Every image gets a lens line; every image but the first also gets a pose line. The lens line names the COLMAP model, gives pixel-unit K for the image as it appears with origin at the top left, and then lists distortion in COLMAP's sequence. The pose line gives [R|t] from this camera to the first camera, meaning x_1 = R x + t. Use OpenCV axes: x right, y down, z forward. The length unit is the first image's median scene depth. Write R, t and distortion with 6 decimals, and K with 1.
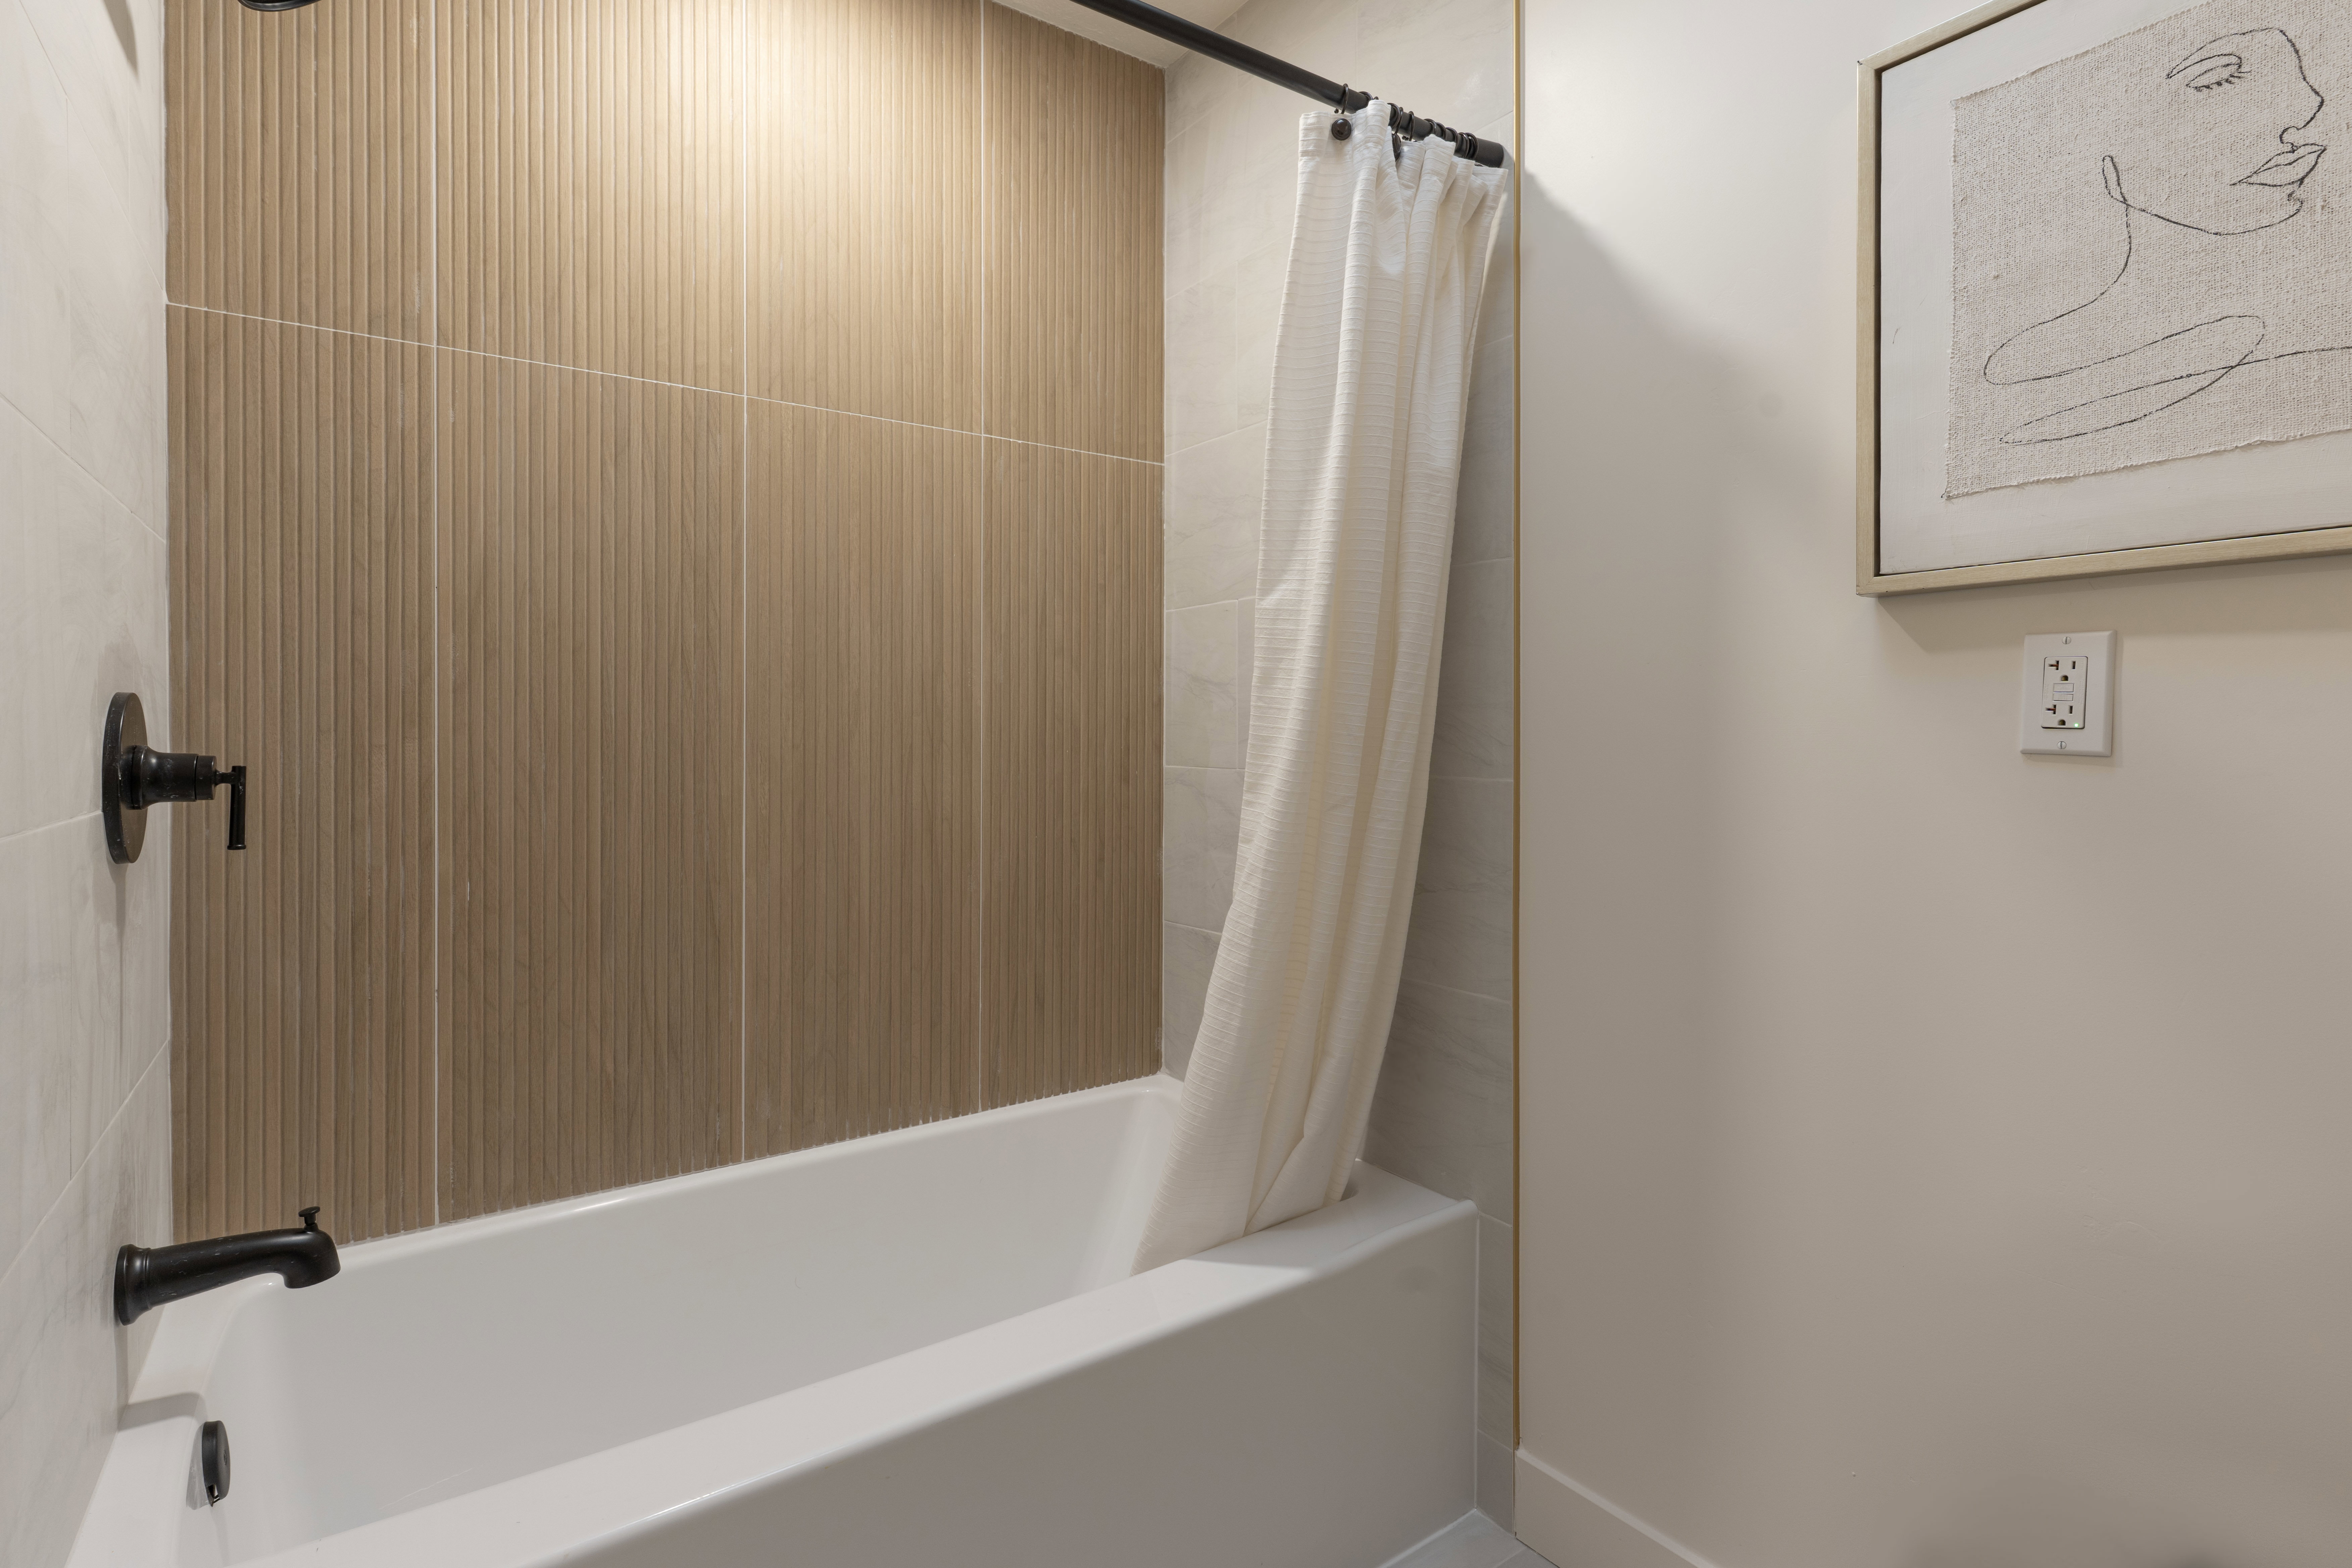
lens RADIAL K [[1140.8, 0, 1108.3], [0, 1140.8, 729.2], [0, 0, 1]] dist [0.010832, -0.002620]
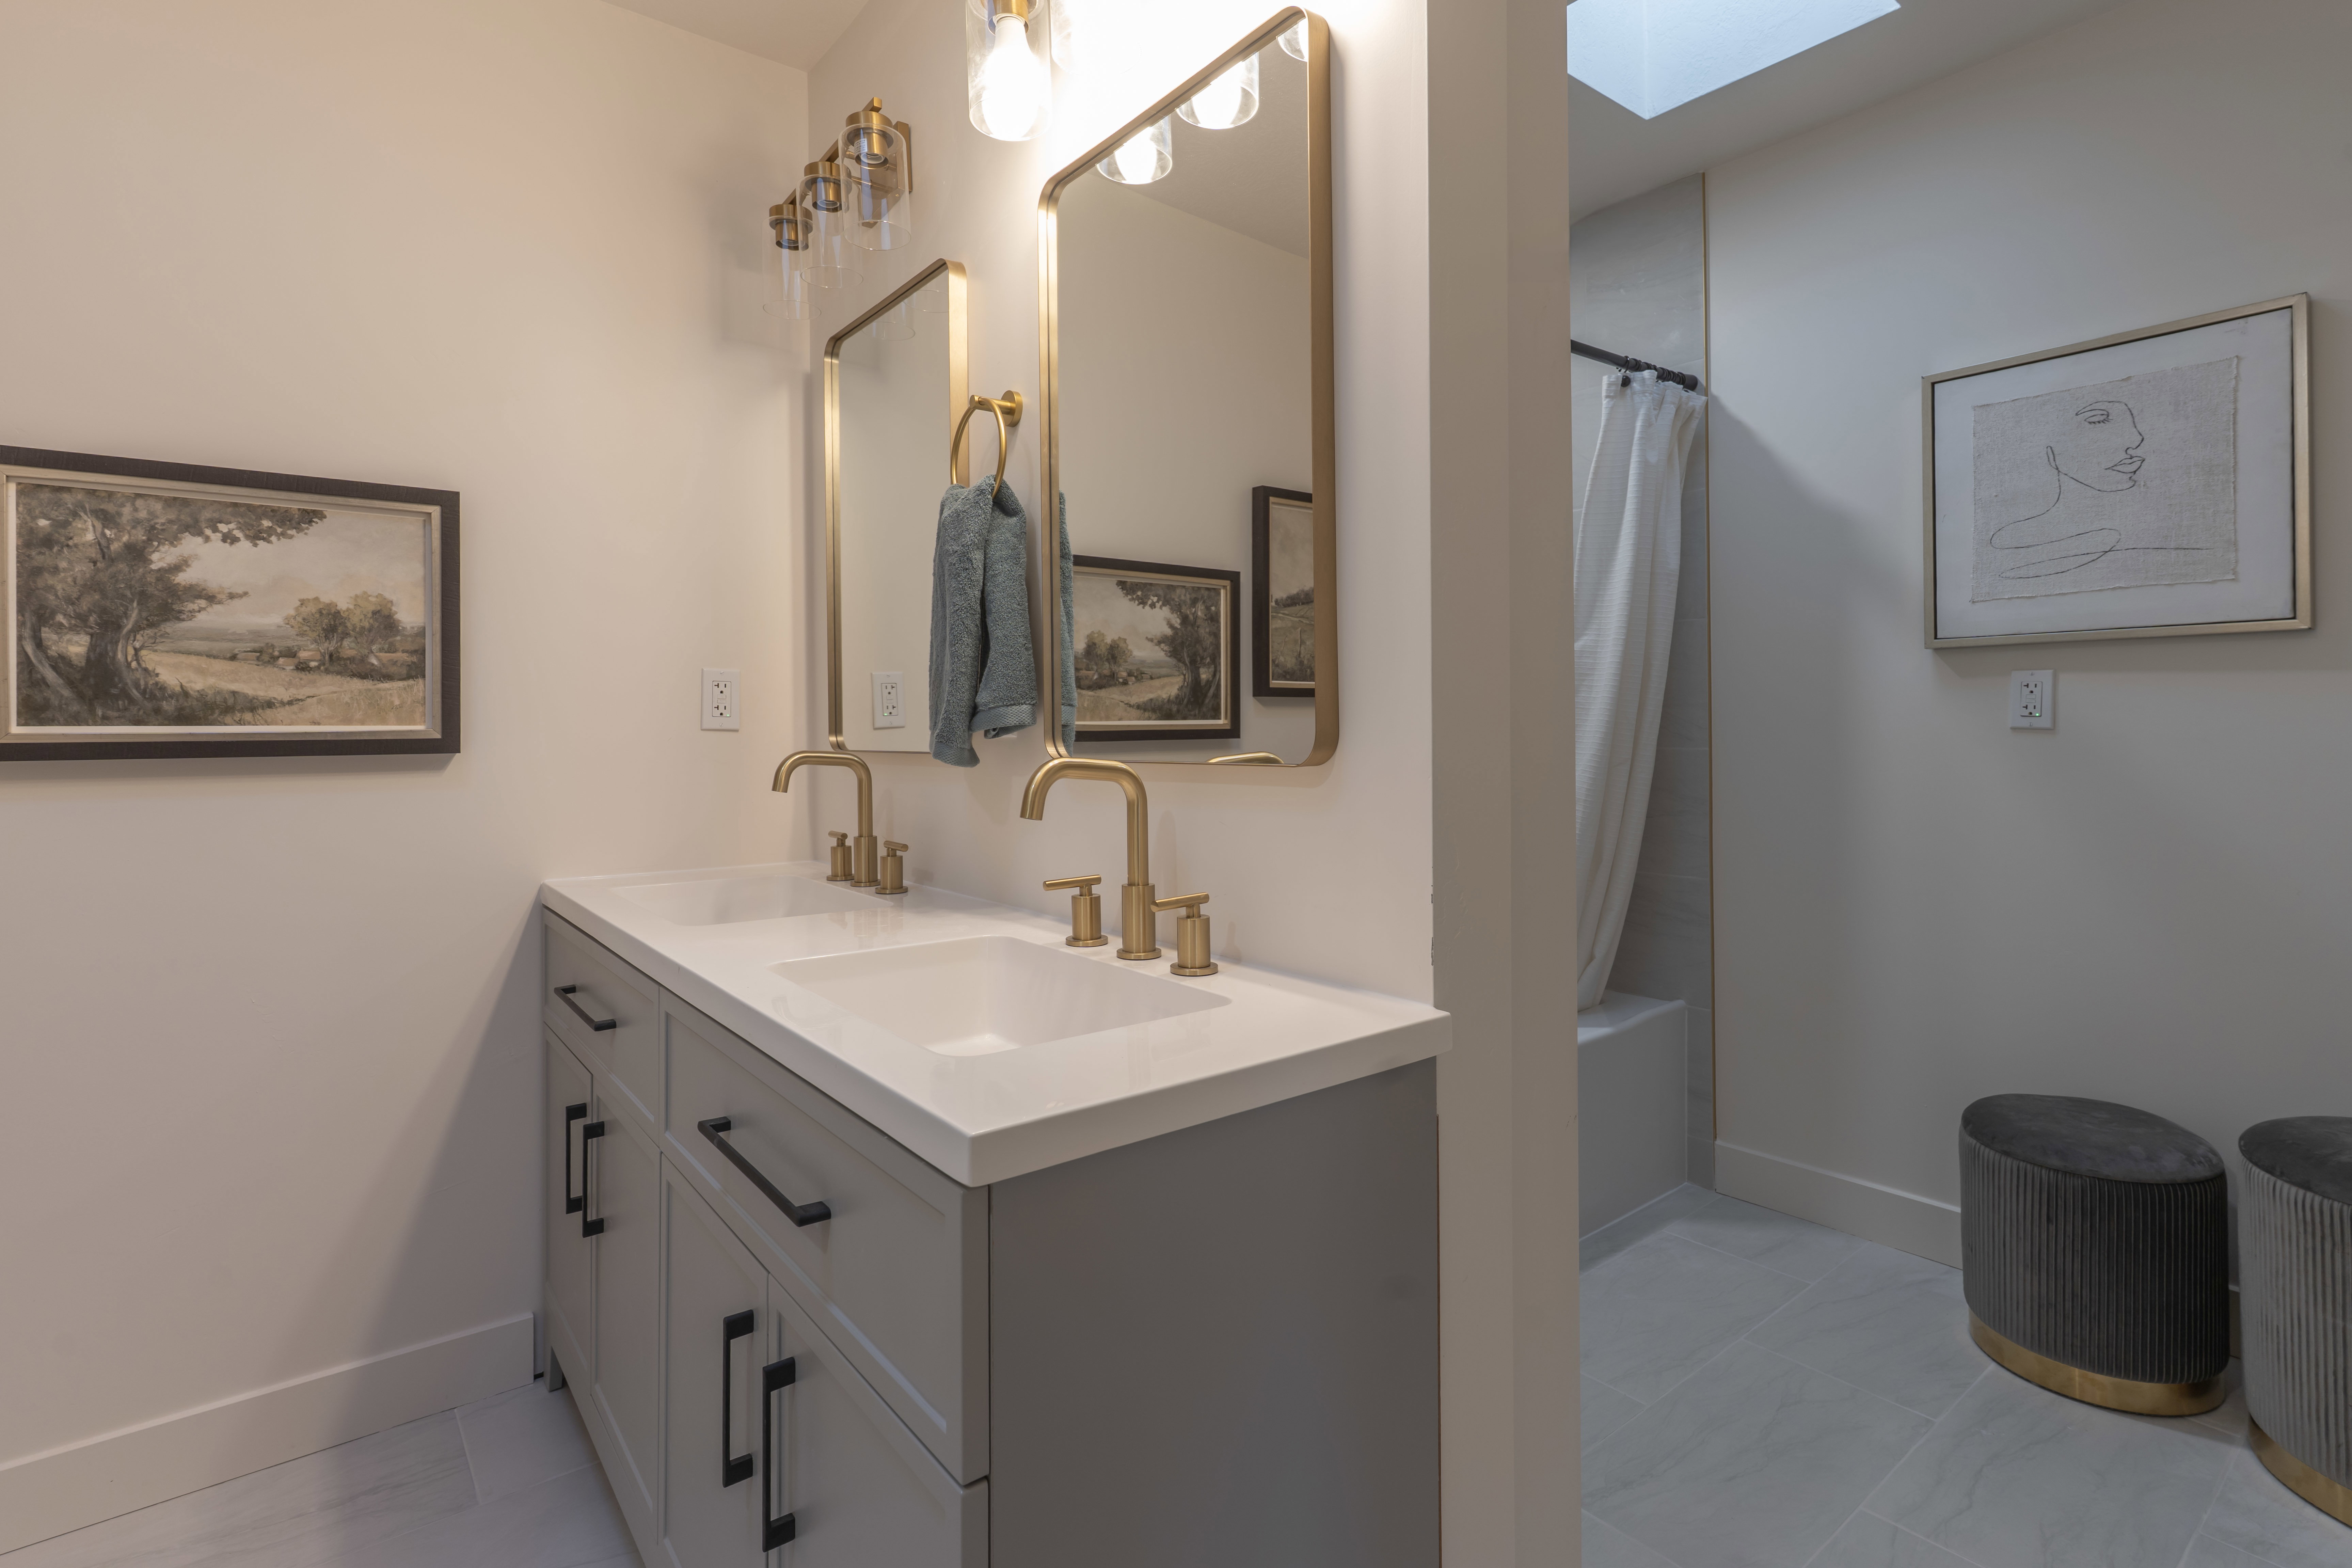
lens RADIAL K [[1140.9, 0, 1100.4], [0, 1140.9, 716.4], [0, 0, 1]] dist [0.010832, -0.002620]
pose [[0.998674, -0.010845, 0.050316, -0.838304], [0.010960, 0.999938, -0.002001, -0.012929], [-0.050291, 0.002550, 0.998731, -0.868256]]
